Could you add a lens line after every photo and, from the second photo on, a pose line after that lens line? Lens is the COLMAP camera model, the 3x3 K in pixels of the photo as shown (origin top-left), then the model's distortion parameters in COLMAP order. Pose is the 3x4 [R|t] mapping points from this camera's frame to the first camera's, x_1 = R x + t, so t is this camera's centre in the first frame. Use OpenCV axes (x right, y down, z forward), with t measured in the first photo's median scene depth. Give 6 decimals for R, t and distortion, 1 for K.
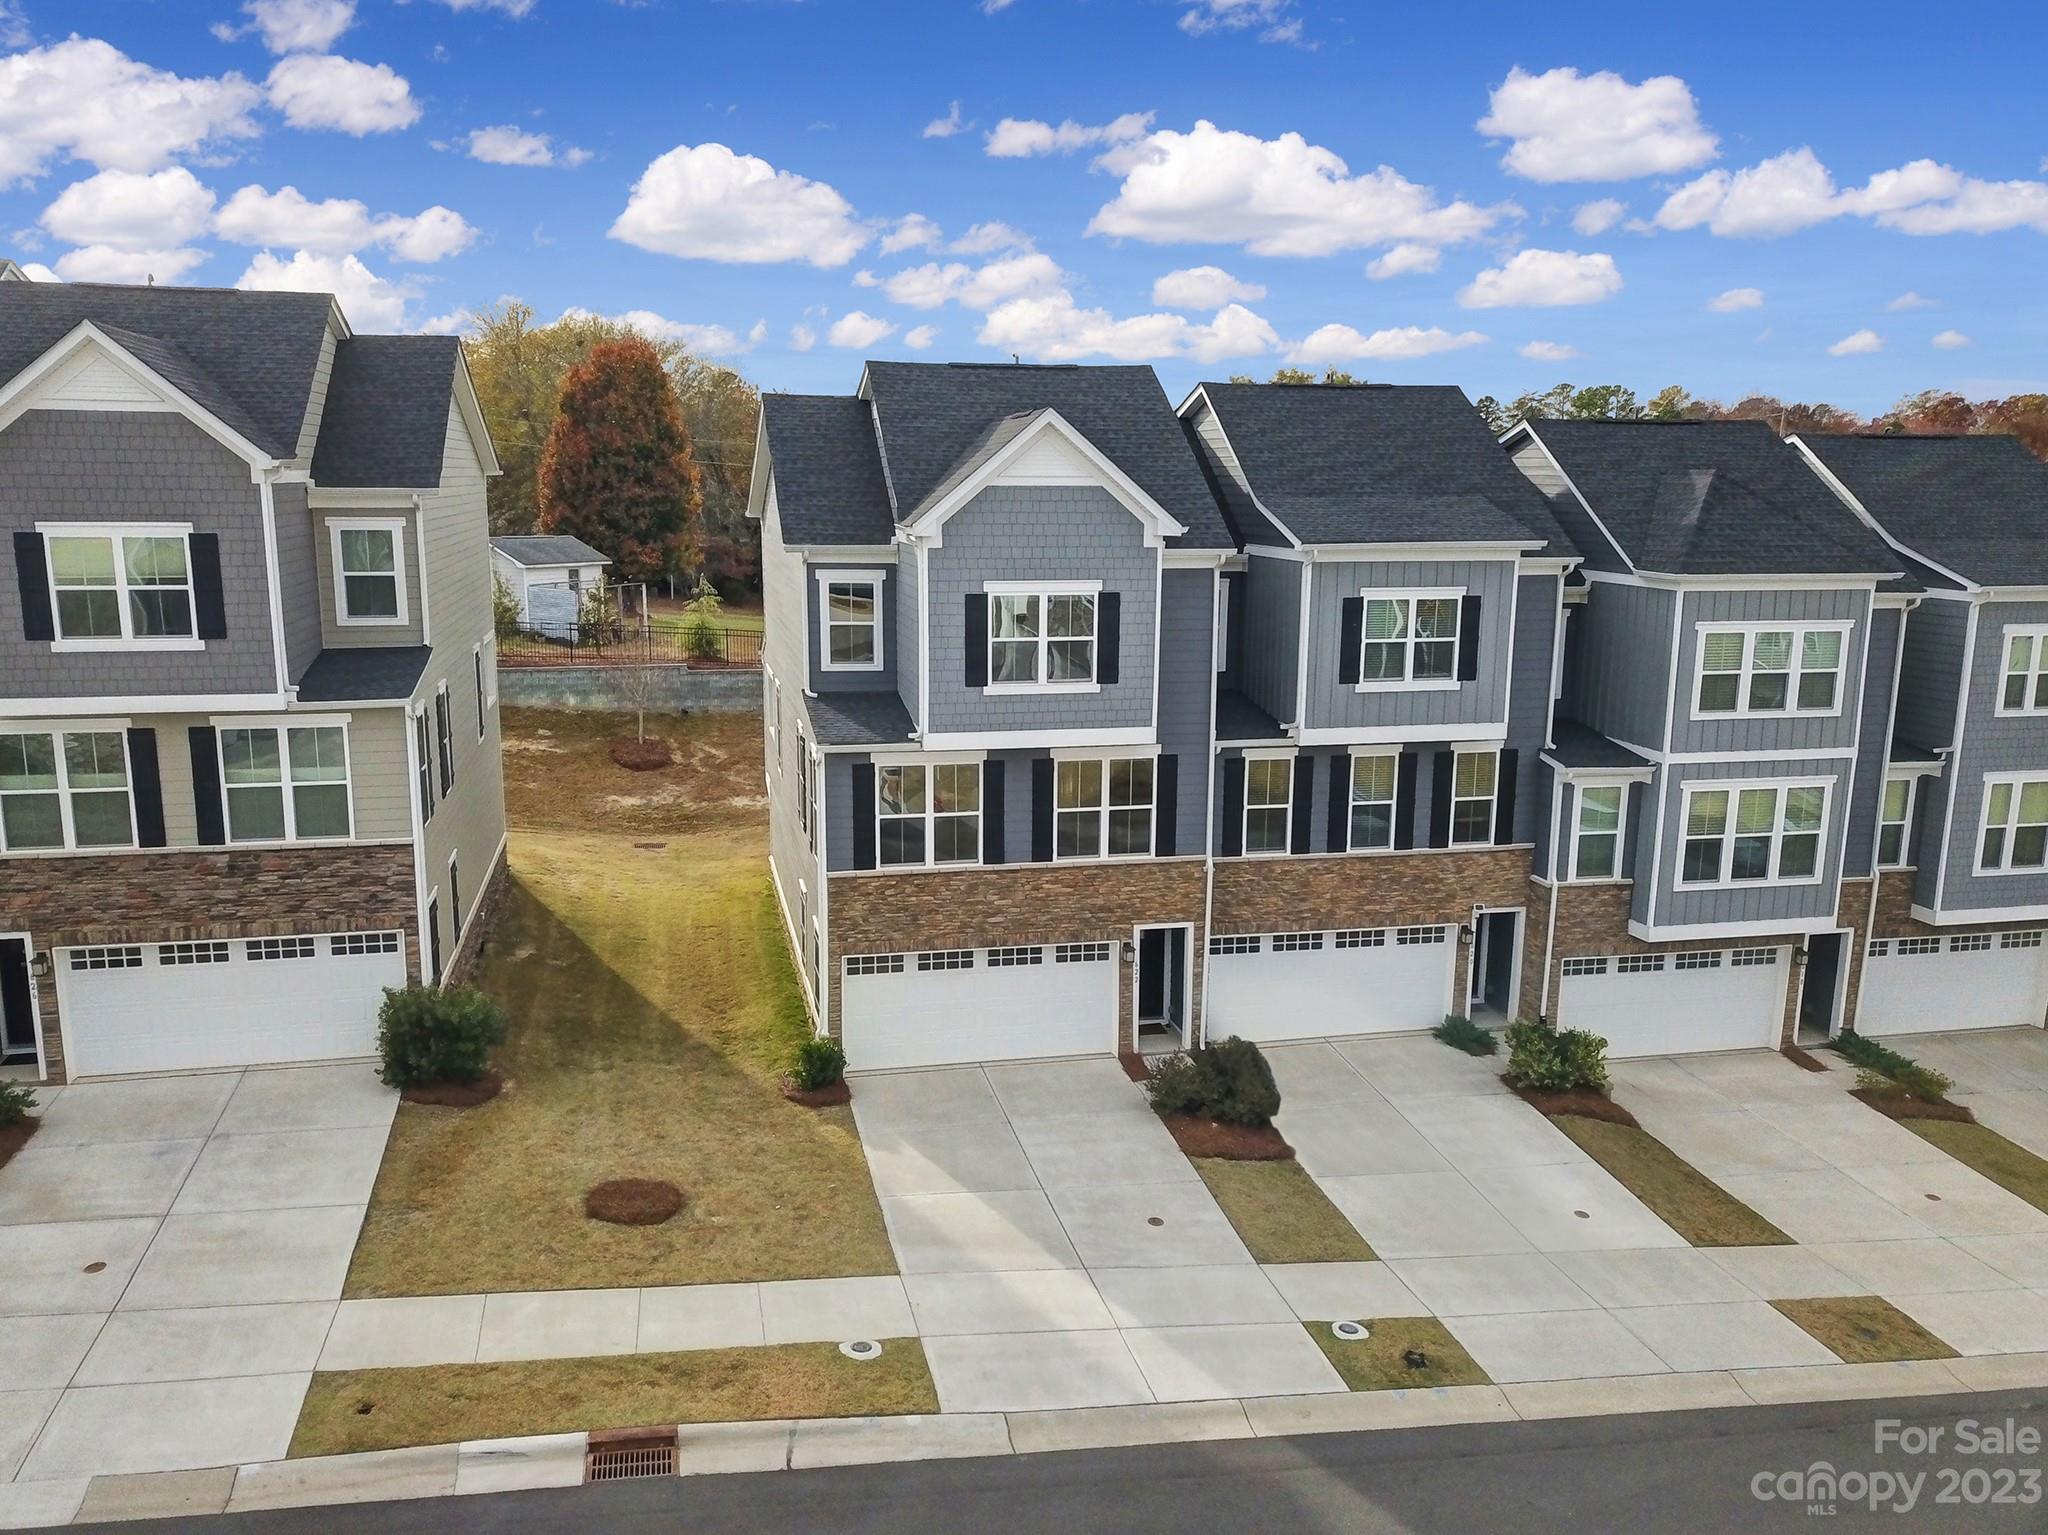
lens RADIAL K [[1587.6, 0, 1008.8], [0, 1587.6, 774.9], [0, 0, 1]] dist [0.011292, -0.009005]
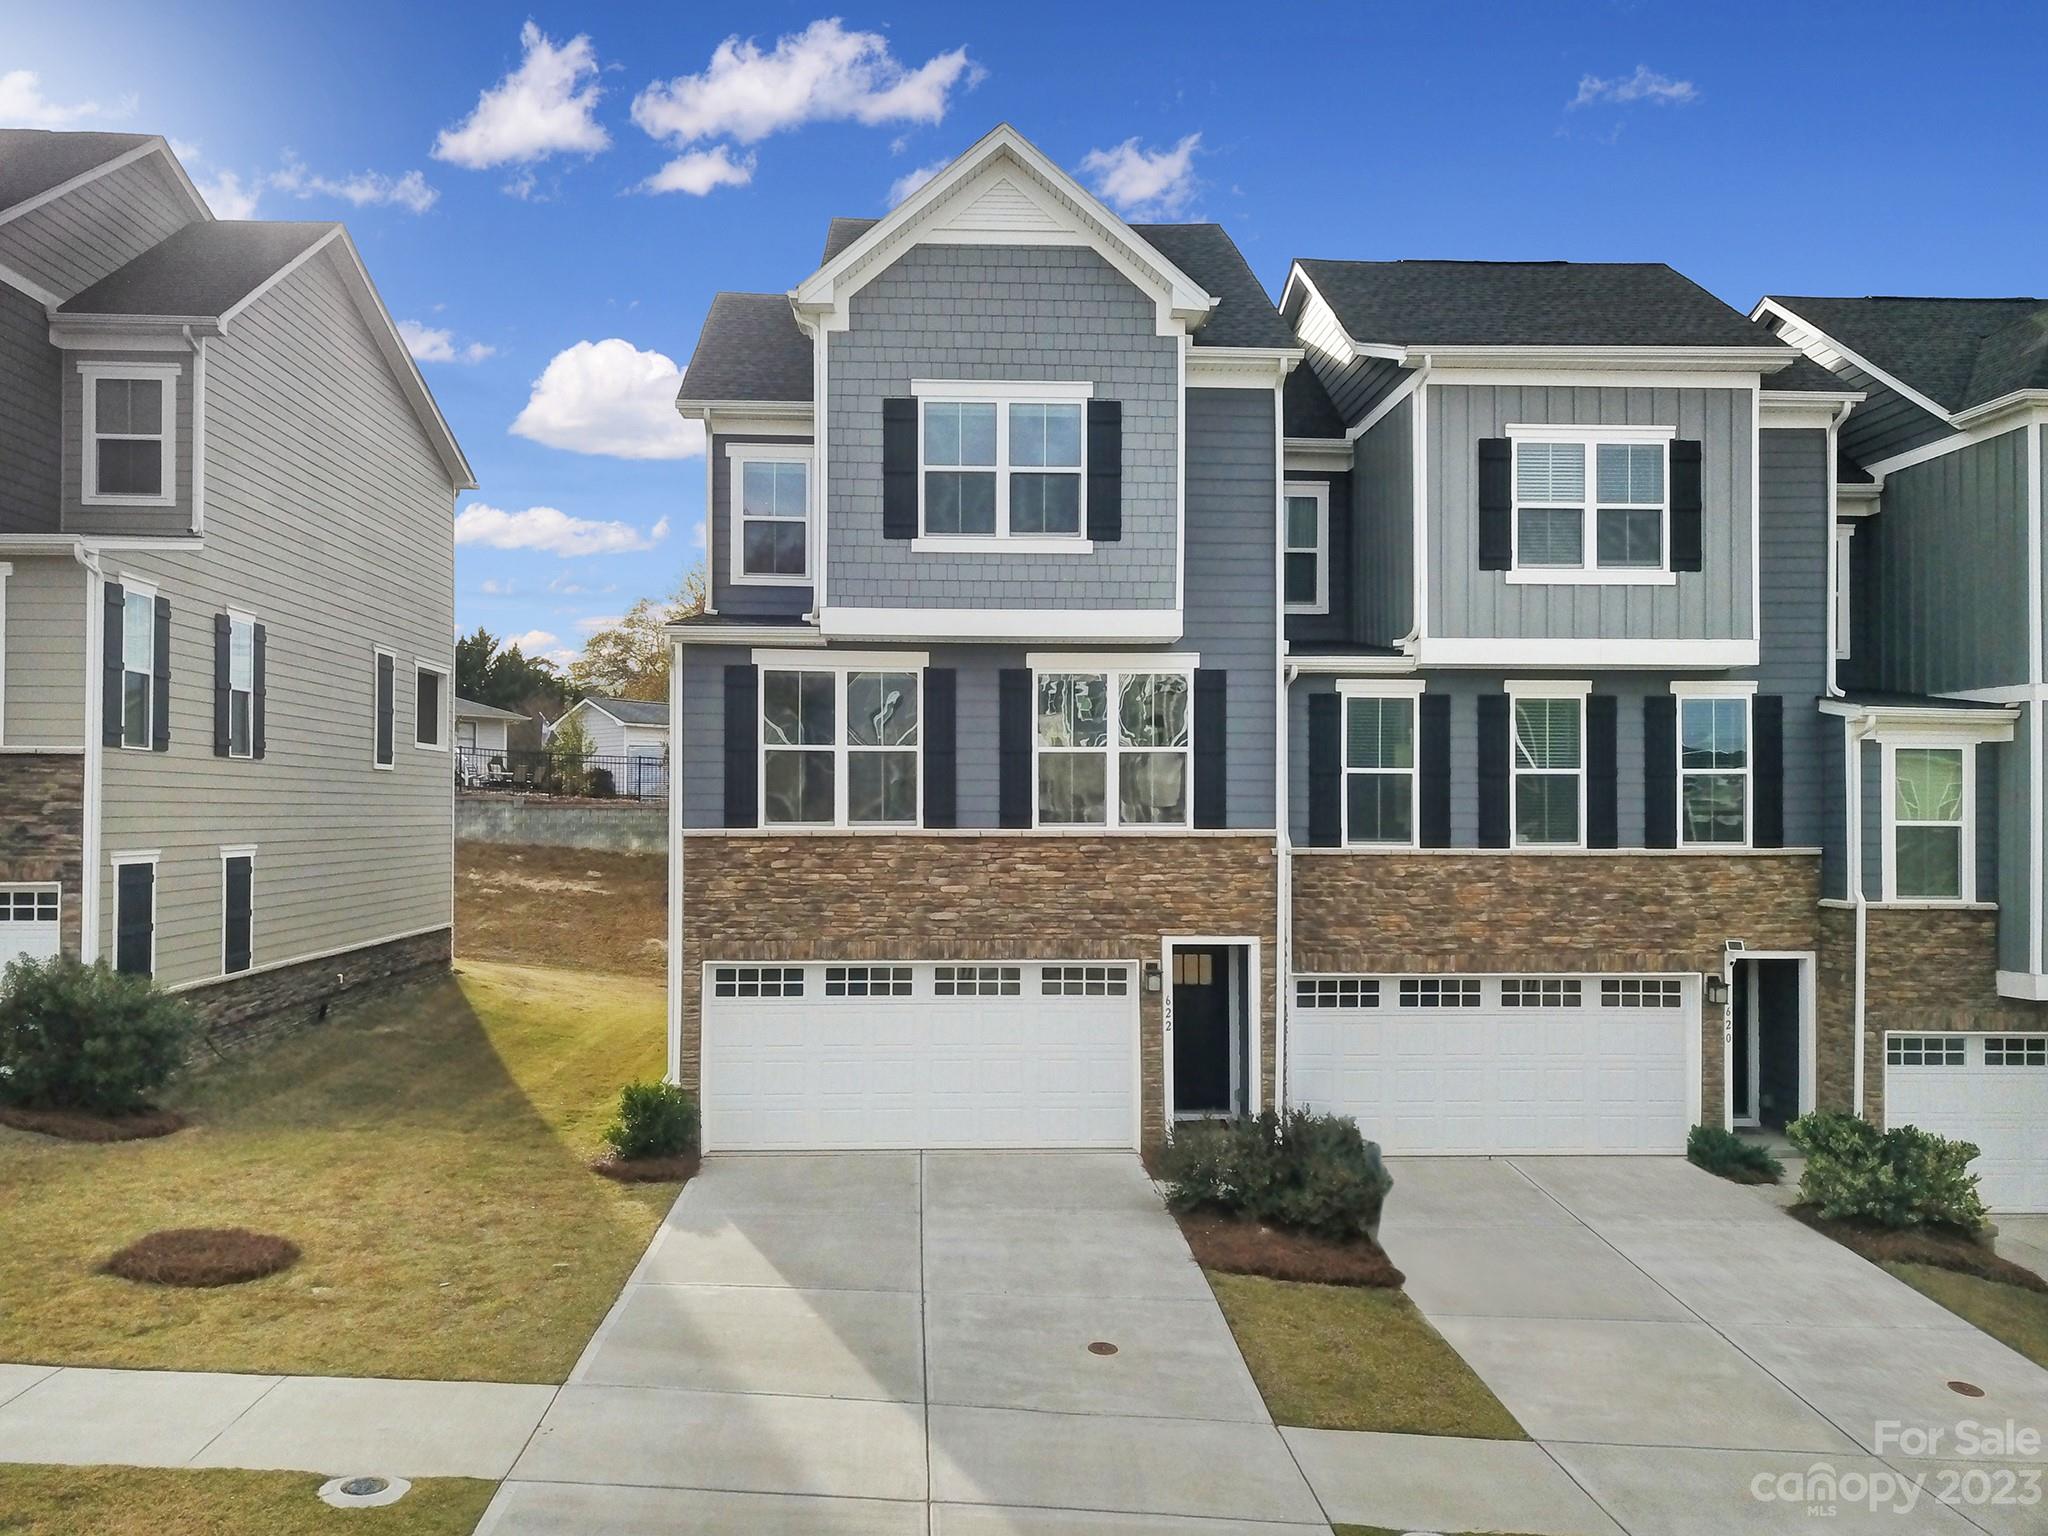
lens RADIAL K [[1587.6, 0, 1008.8], [0, 1587.6, 775.4], [0, 0, 1]] dist [0.011292, -0.009005]
pose [[0.986958, -0.006884, -0.160834, 0.121339], [-0.026550, 0.978444, -0.204800, 0.164354], [0.158777, 0.206399, 0.965500, 0.354155]]
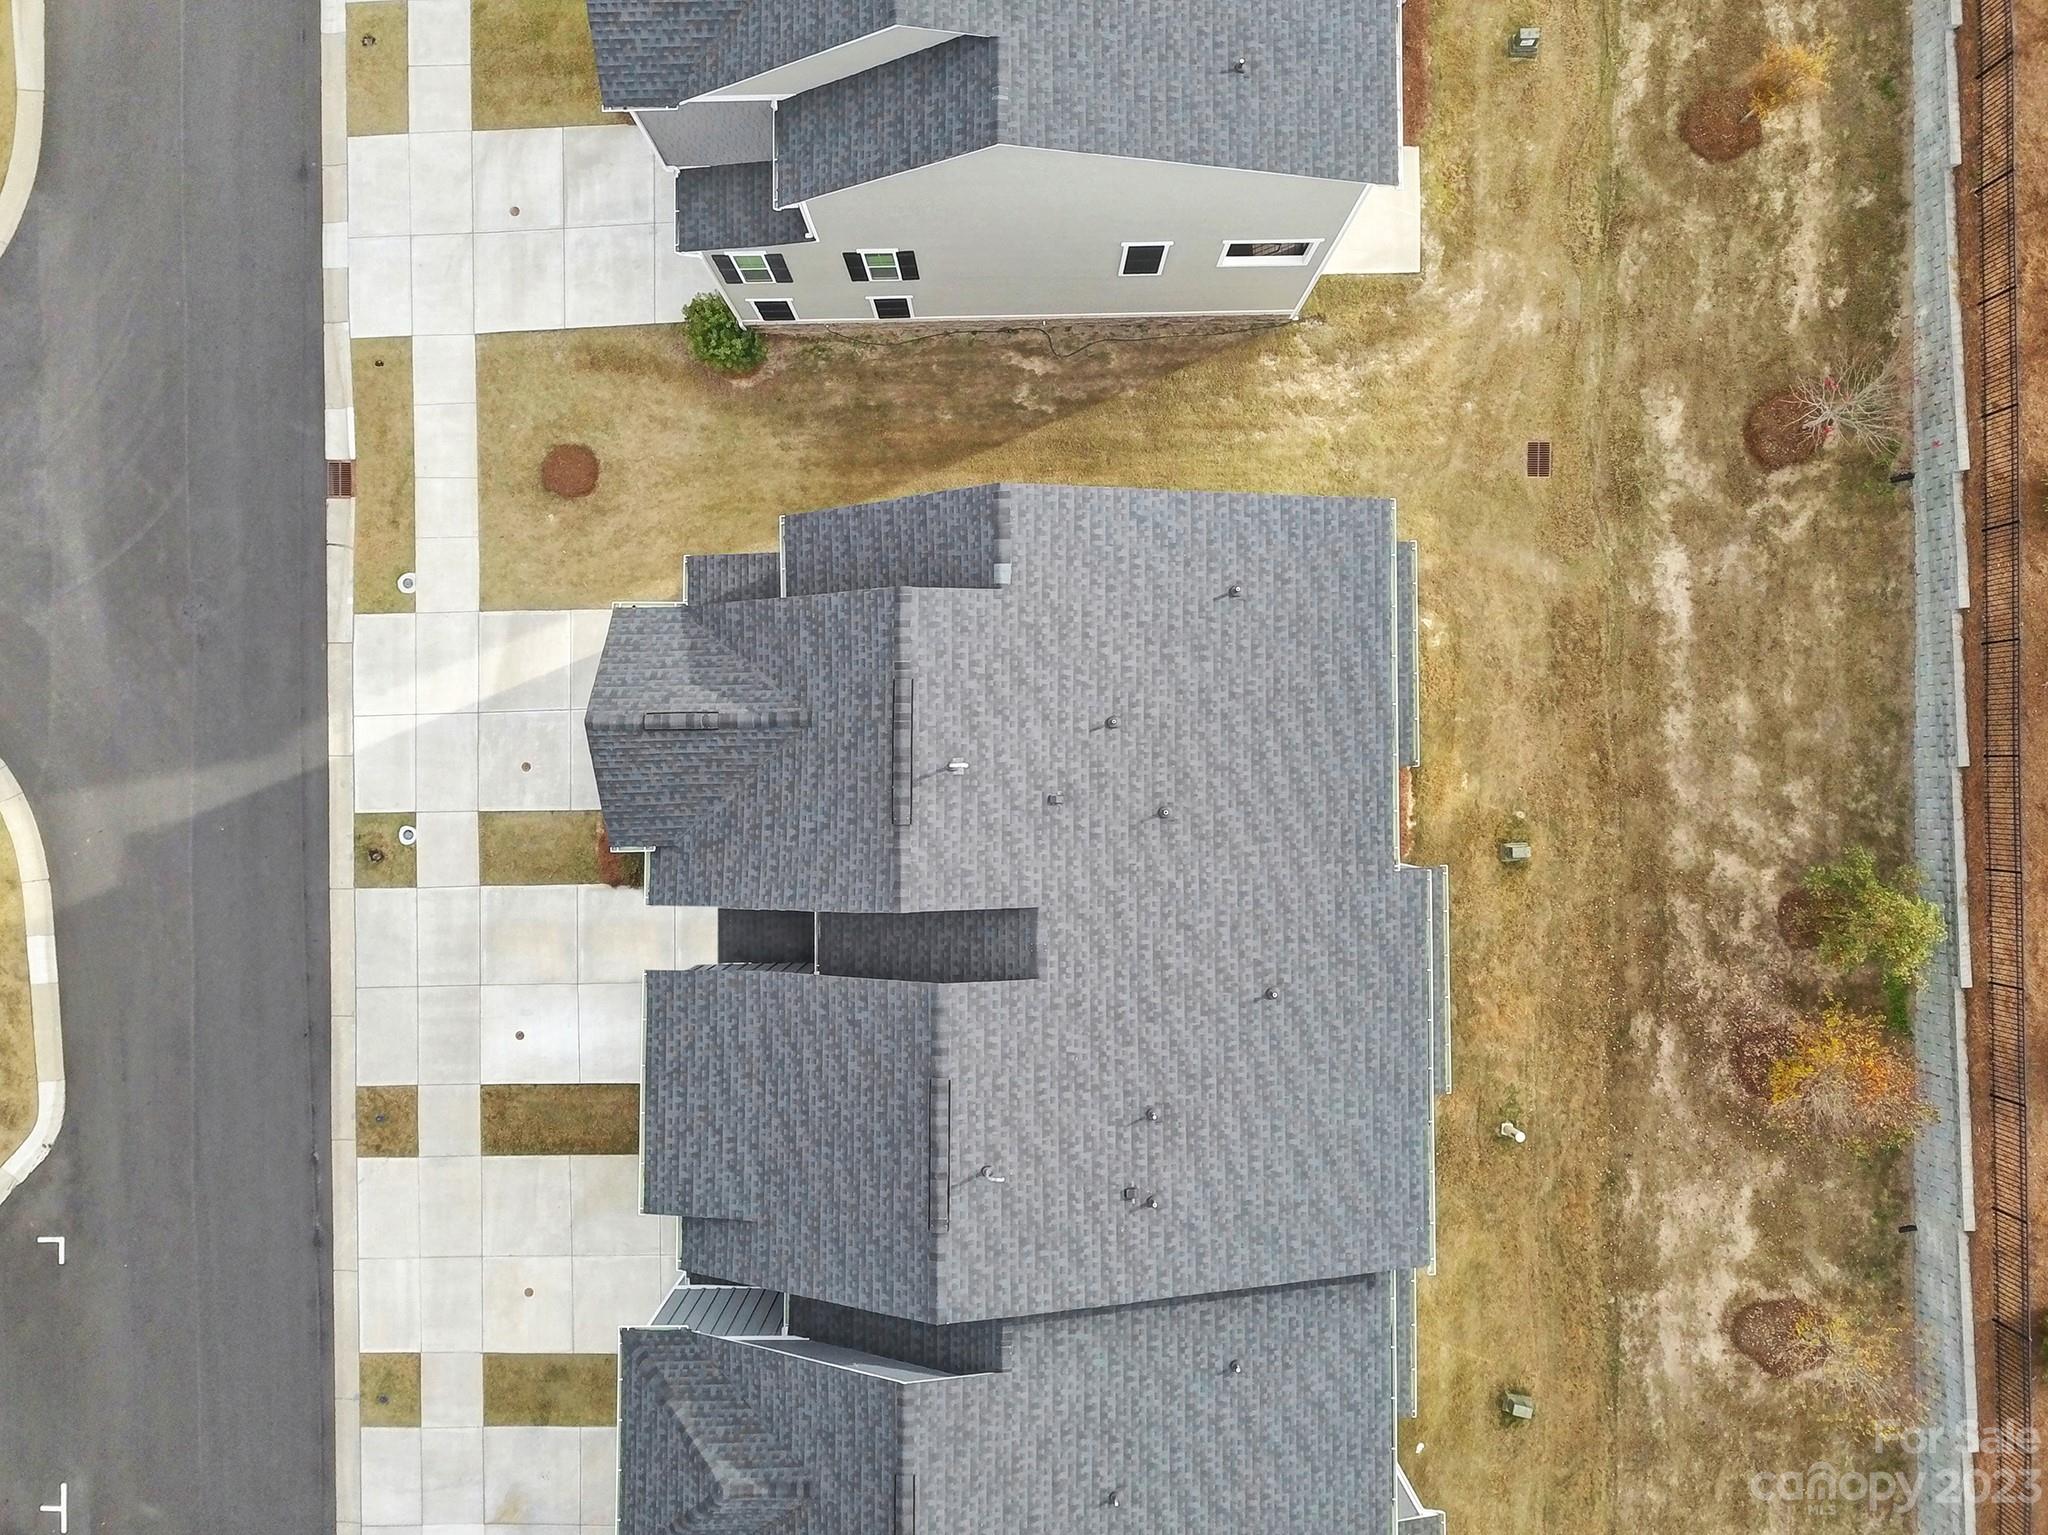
lens RADIAL K [[1587.6, 0, 1008.8], [0, 1587.6, 774.9], [0, 0, 1]] dist [0.011292, -0.009005]
pose [[-0.196810, 0.978102, -0.067699, 0.093424], [-0.175896, 0.032705, 0.983865, -1.225565], [0.964534, 0.205542, 0.165608, 0.992344]]
